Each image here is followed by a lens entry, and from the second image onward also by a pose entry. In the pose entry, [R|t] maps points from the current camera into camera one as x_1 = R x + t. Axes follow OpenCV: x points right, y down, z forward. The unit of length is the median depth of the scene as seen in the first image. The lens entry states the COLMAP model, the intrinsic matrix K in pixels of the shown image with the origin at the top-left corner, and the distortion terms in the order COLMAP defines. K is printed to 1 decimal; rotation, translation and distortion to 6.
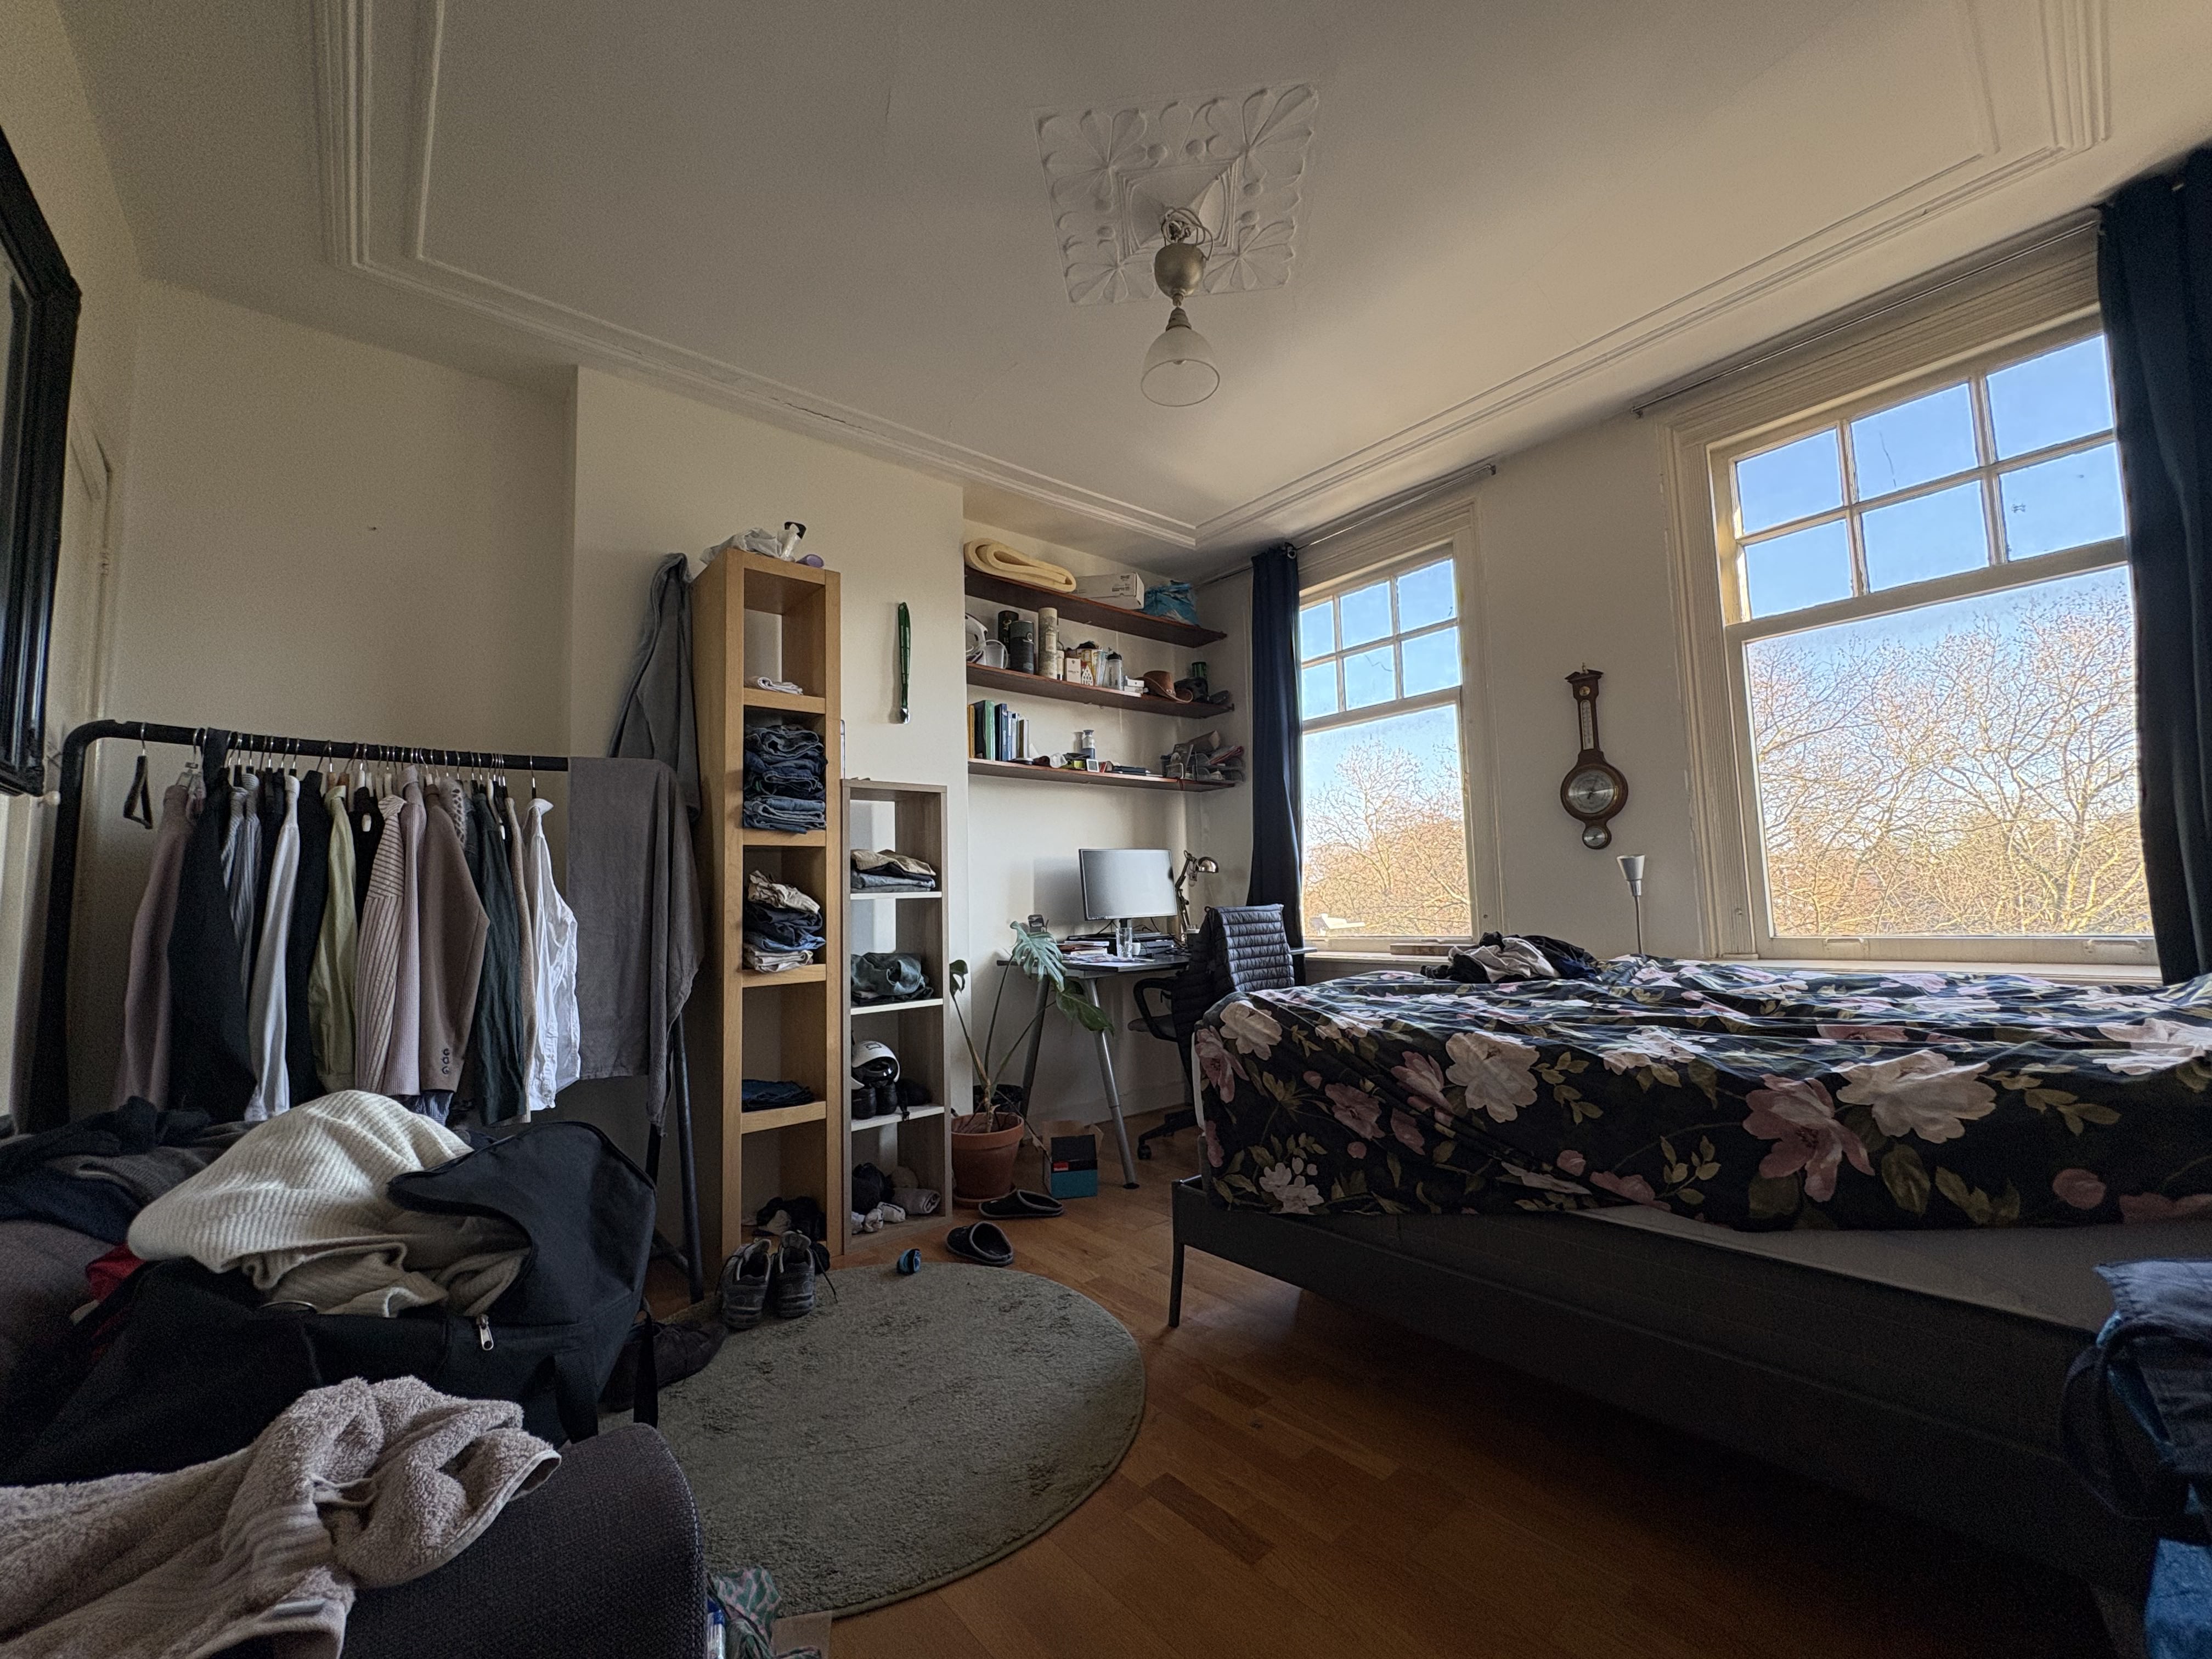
lens RADIAL K [[882.2, 0, 1106.0], [0, 882.2, 829.5], [0, 0, 1]] dist [-0.001751, -0.000022]
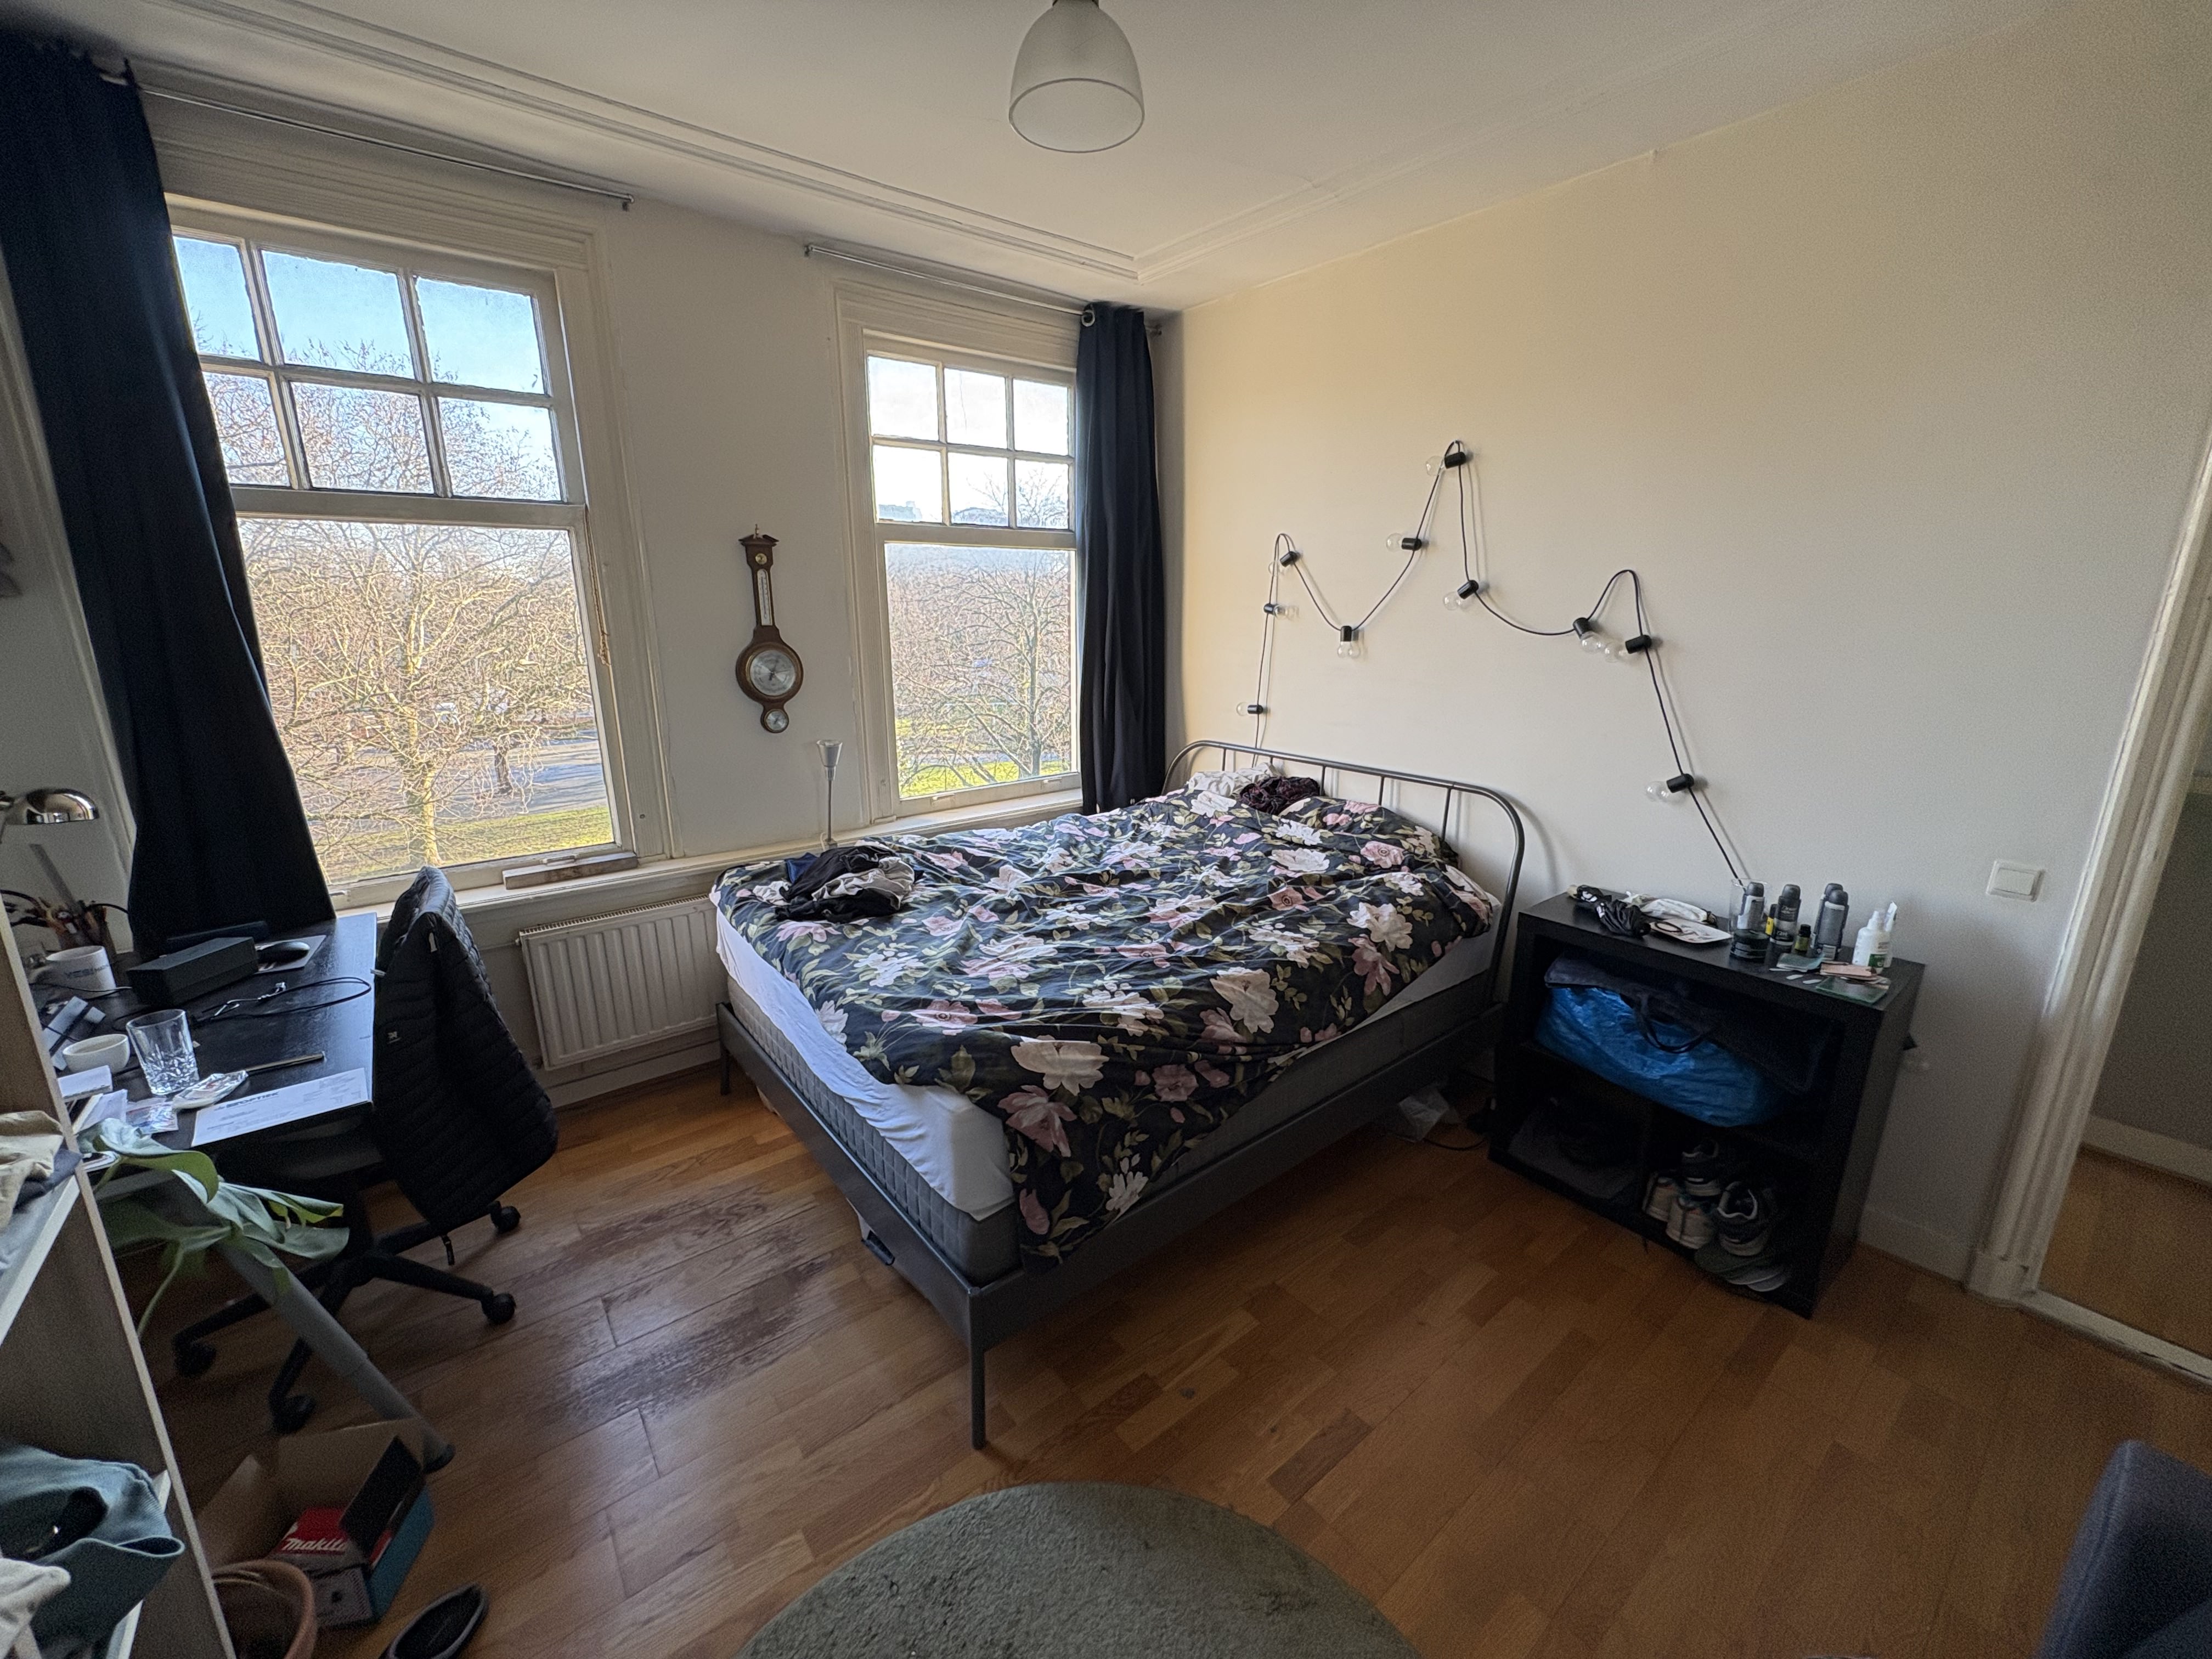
lens RADIAL K [[882.2, 0, 1106.0], [0, 882.2, 829.5], [0, 0, 1]] dist [-0.001751, -0.000022]
pose [[0.031644, -0.218539, 0.975315, -0.440002], [-0.087349, 0.971466, 0.220510, -0.132328], [-0.995675, -0.092170, 0.011652, 0.694943]]
